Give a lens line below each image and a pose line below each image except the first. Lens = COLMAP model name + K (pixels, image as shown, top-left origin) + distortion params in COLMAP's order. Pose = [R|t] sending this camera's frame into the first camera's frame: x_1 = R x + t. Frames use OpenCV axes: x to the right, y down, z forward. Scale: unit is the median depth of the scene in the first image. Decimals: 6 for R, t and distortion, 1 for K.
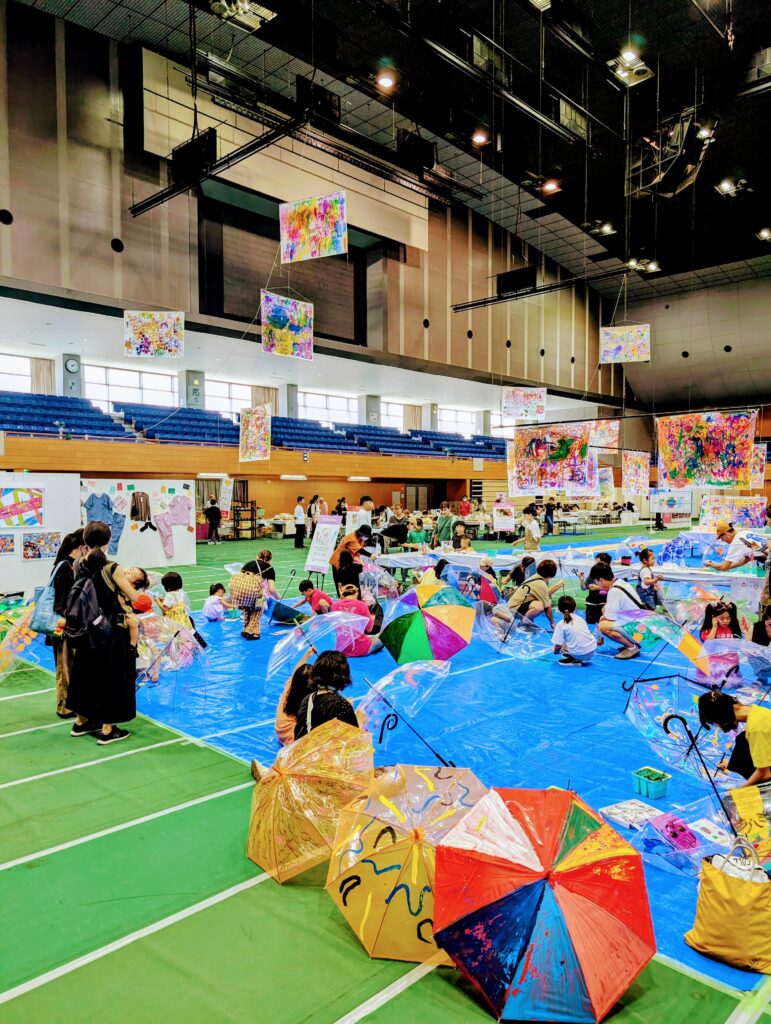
lens RADIAL K [[754.9, 0, 385.5], [0, 754.9, 512.0], [0, 0, 1]] dist [0.005338, -0.003017]
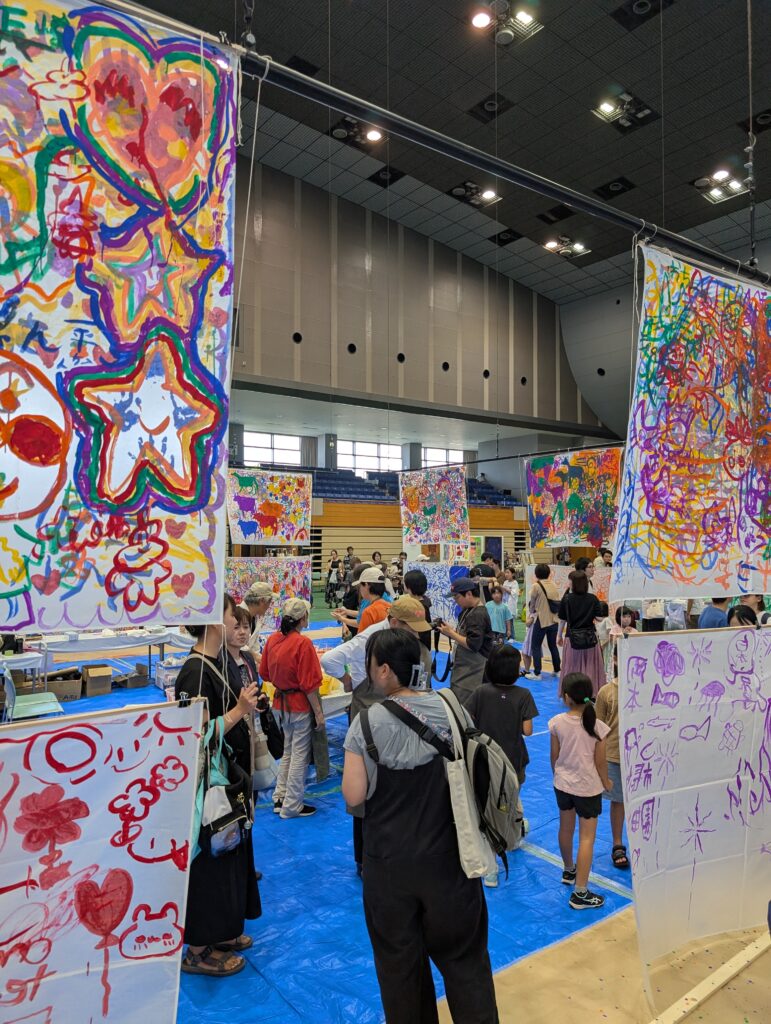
lens RADIAL K [[754.9, 0, 385.5], [0, 754.9, 512.0], [0, 0, 1]] dist [0.005338, -0.003017]
pose [[0.985520, -0.009849, -0.169274, 0.255550], [-0.002405, 0.997399, -0.072032, -0.002488], [0.169544, 0.071396, 0.982933, 0.210312]]
